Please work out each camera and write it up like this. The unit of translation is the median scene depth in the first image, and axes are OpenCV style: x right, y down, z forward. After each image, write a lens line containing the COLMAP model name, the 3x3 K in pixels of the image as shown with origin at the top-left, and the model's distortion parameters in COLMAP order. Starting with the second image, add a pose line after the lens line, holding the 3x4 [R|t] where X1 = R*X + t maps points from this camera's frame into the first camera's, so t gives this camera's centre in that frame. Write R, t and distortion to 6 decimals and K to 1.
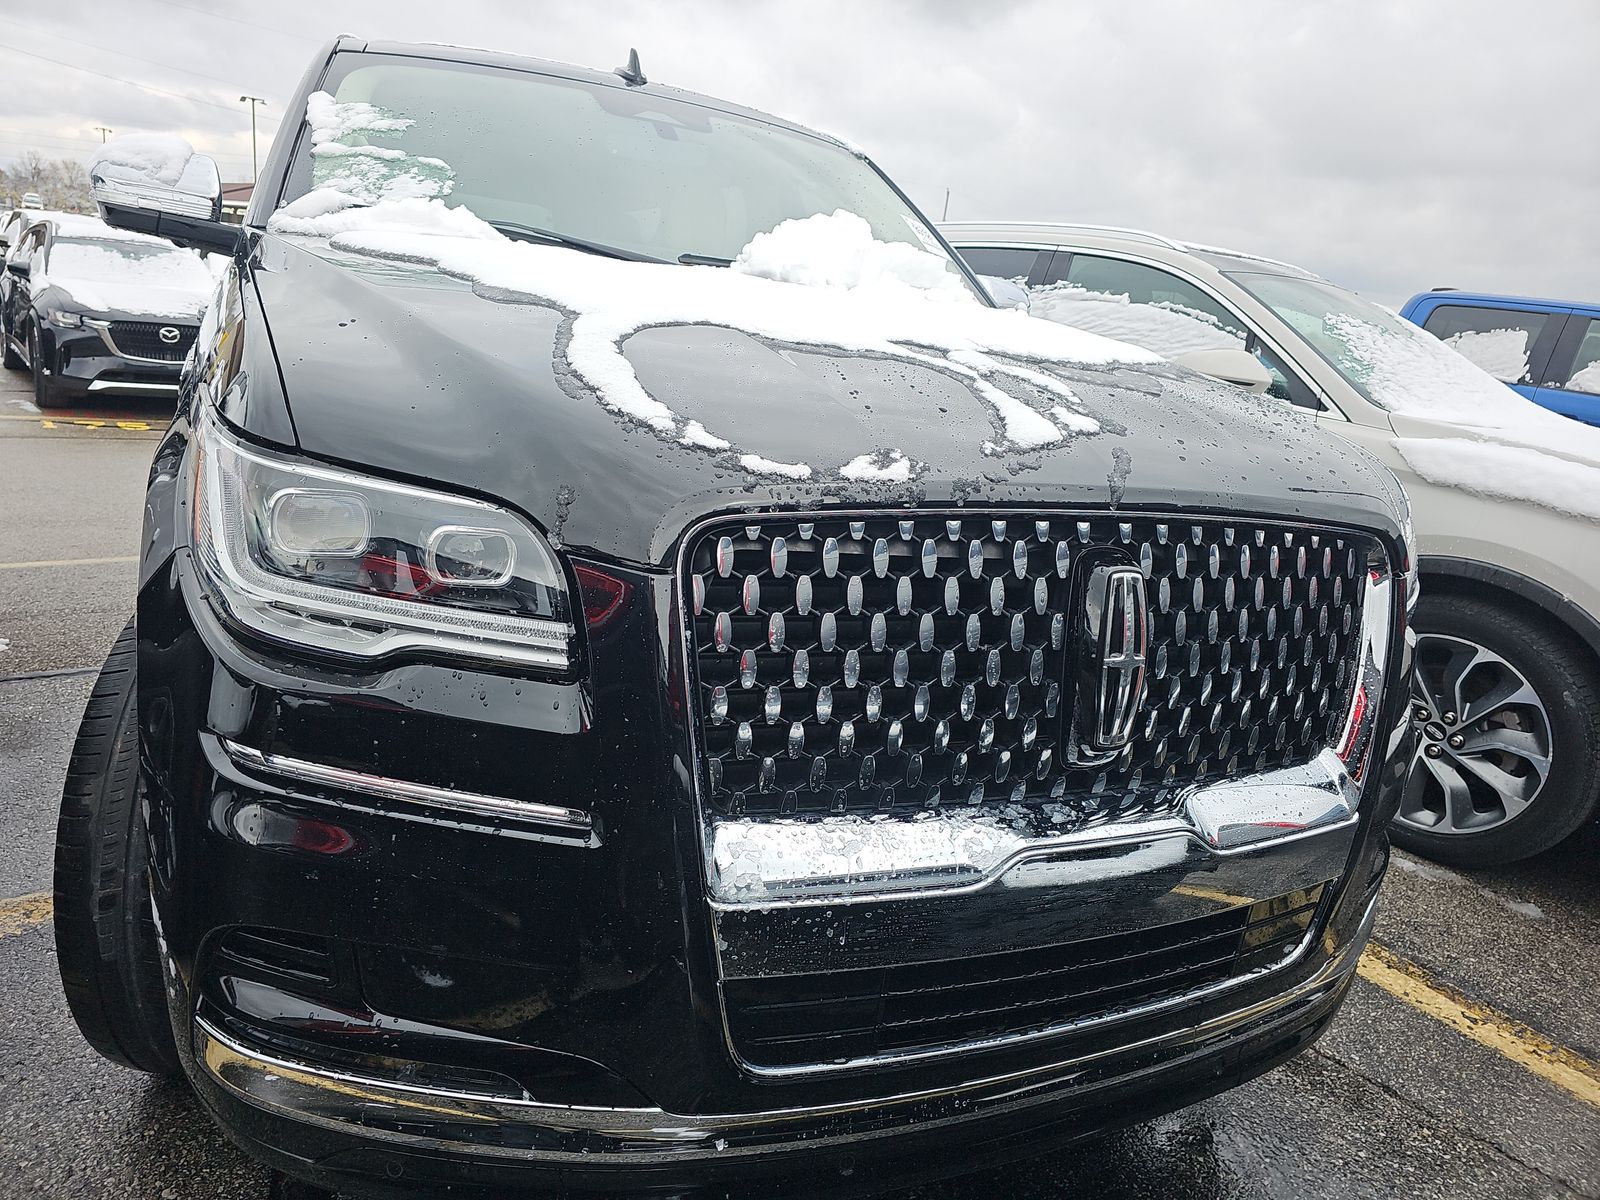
lens RADIAL K [[1072.4, 0, 846.1], [0, 1072.4, 599.3], [0, 0, 1]] dist [0.049639, -0.000118]
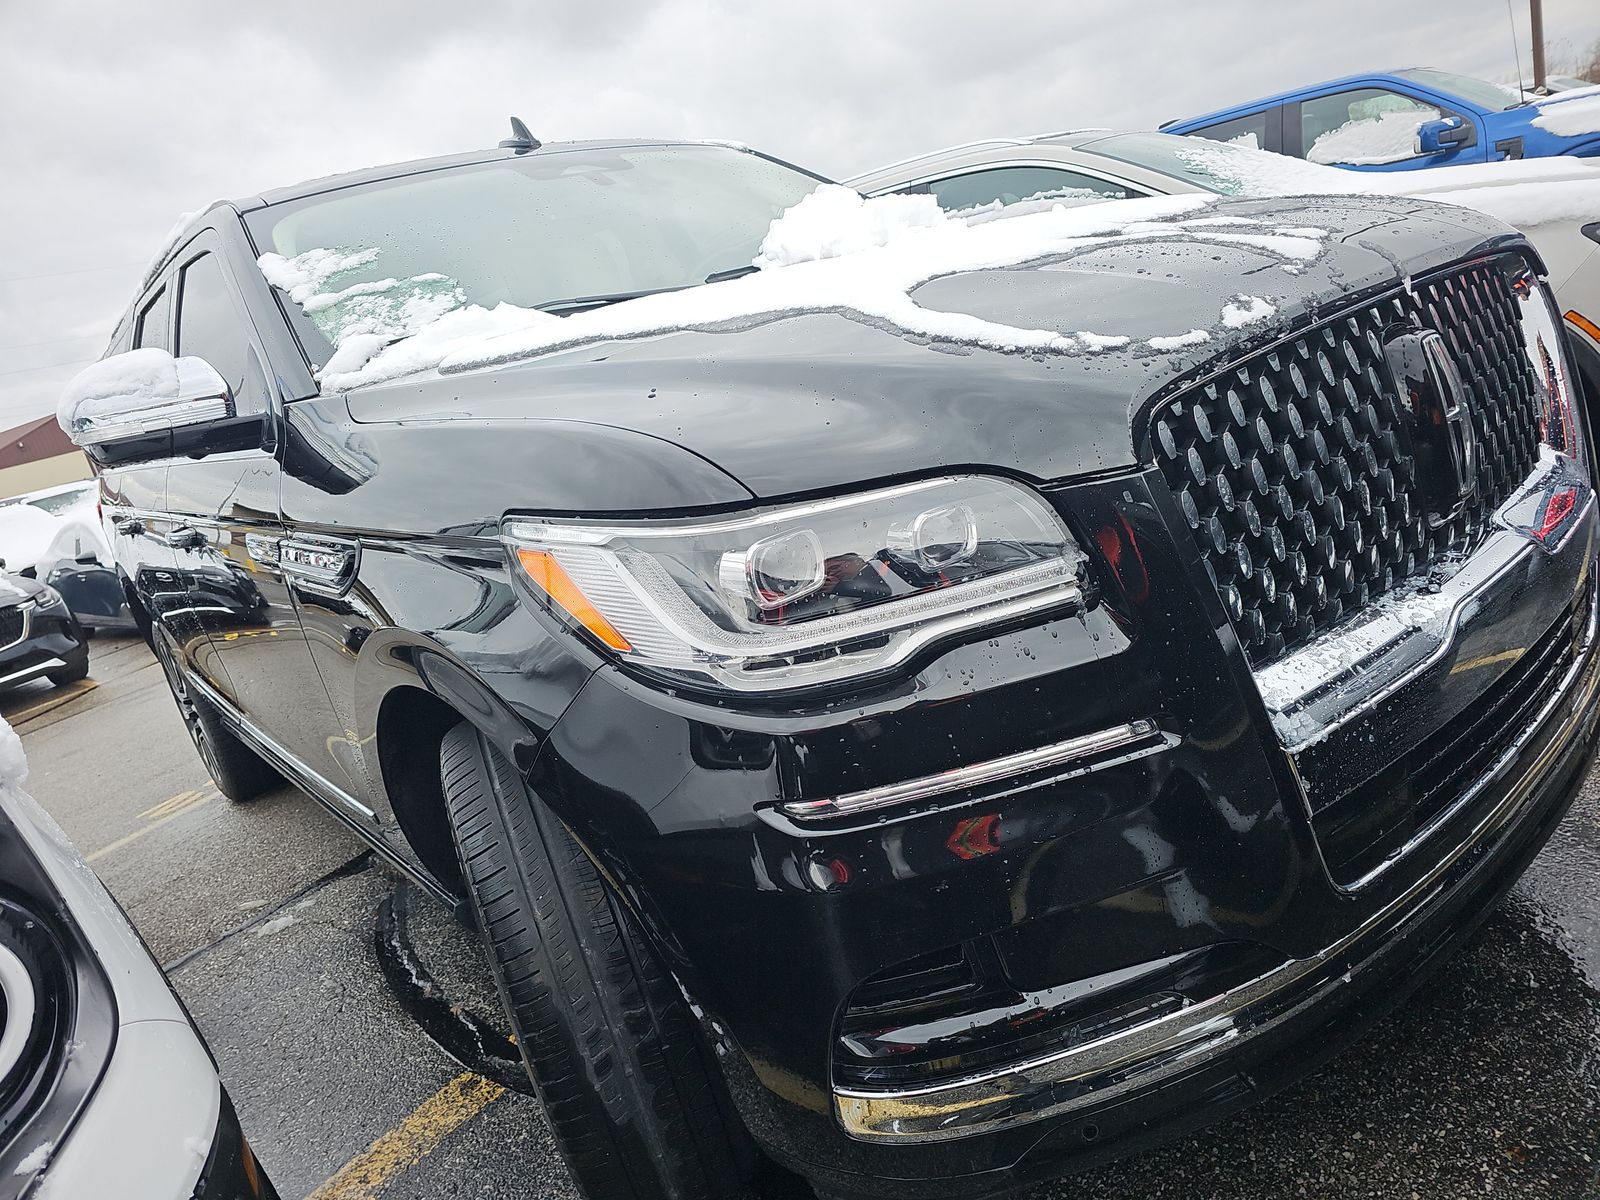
lens RADIAL K [[1072.4, 0, 846.1], [0, 1072.4, 599.3], [0, 0, 1]] dist [0.049639, -0.000118]
pose [[0.902777, -0.395869, 0.168169, -0.557262], [0.396908, 0.917405, 0.028858, -0.045141], [-0.165703, 0.040695, 0.985336, 0.028837]]
